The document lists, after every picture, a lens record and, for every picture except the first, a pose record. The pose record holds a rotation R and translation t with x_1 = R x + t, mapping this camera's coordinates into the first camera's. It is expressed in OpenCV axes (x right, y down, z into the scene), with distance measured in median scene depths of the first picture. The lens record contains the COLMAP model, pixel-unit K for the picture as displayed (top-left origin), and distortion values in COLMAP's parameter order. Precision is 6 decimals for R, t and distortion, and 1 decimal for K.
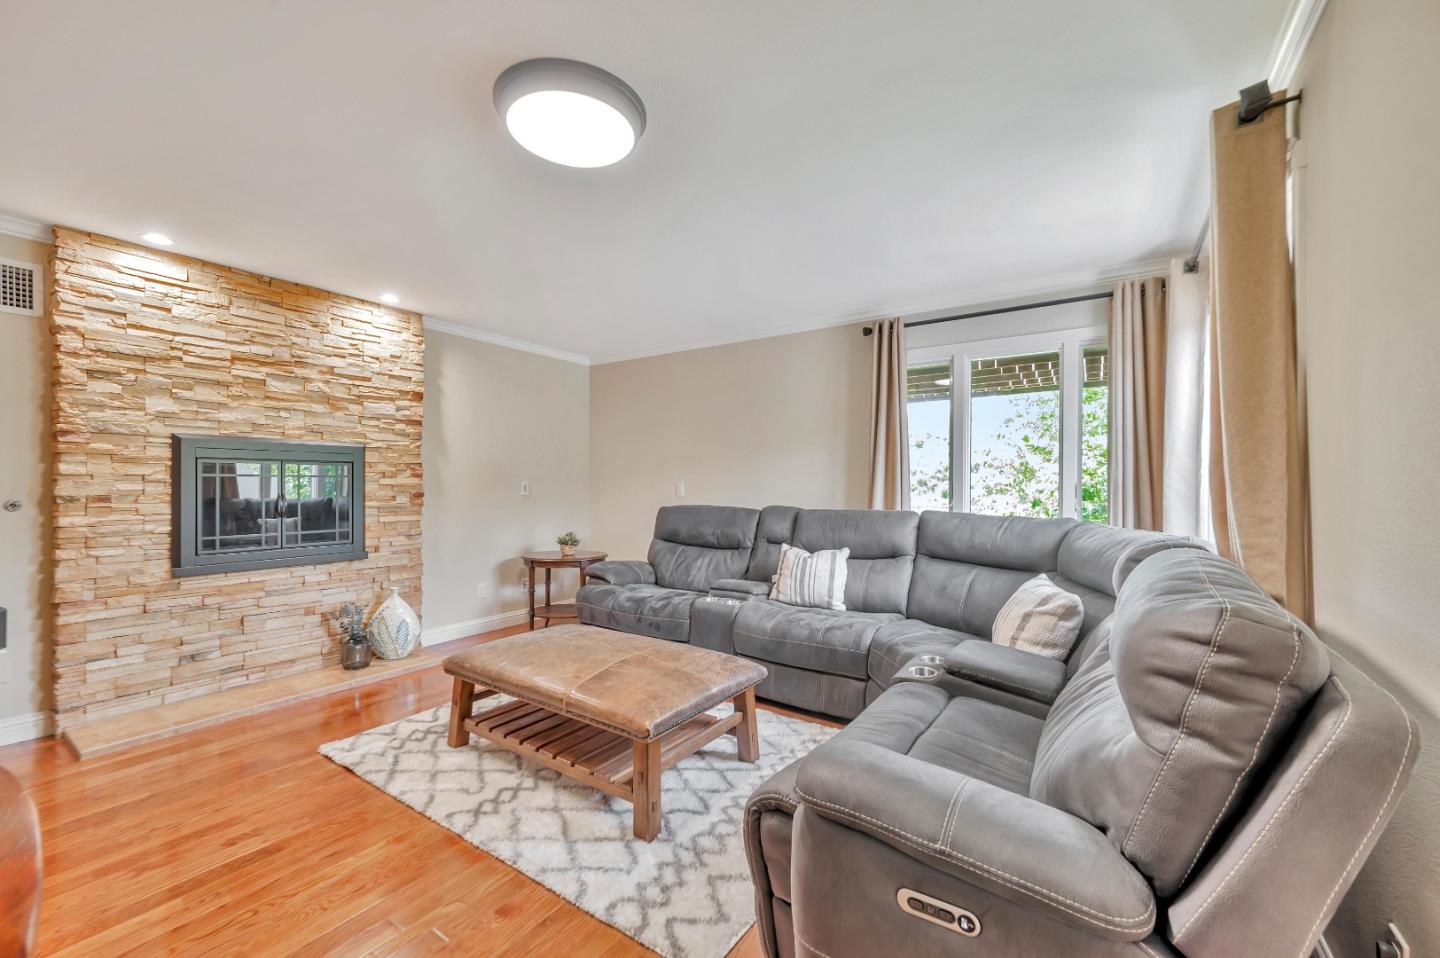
lens RADIAL K [[570.0, 0, 721.9], [0, 570.0, 486.7], [0, 0, 1]] dist [-0.000761, -0.000117]
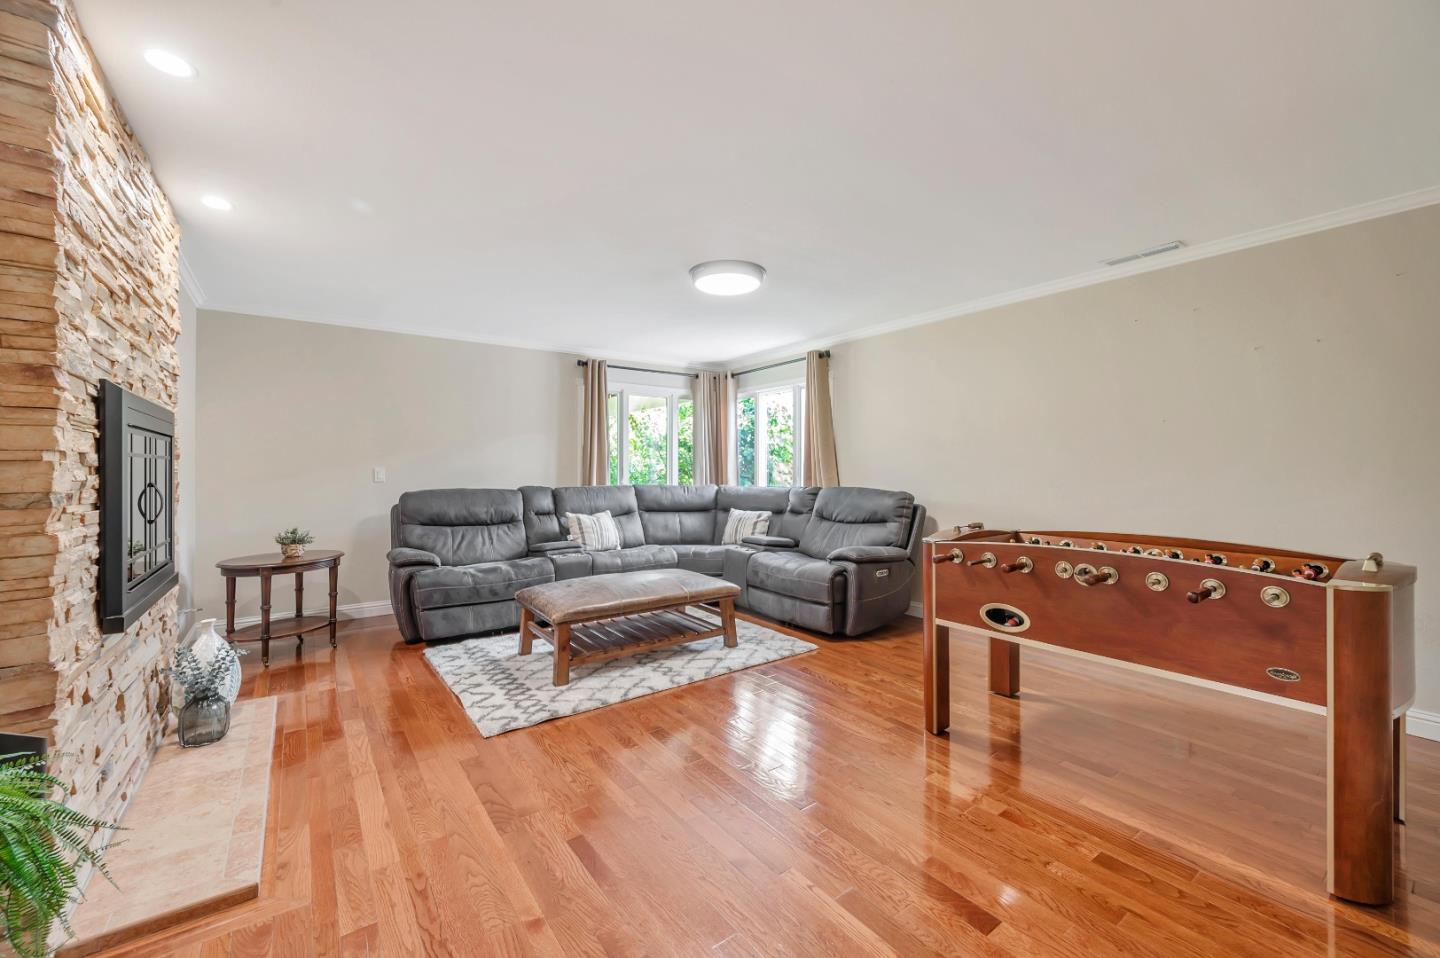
lens RADIAL K [[570.0, 0, 719.8], [0, 570.0, 468.6], [0, 0, 1]] dist [-0.000761, -0.000117]
pose [[0.335859, -0.001007, 0.941912, -1.020317], [0.003791, 0.999993, -0.000282, -0.003373], [-0.941905, 0.003665, 0.335860, 0.186925]]
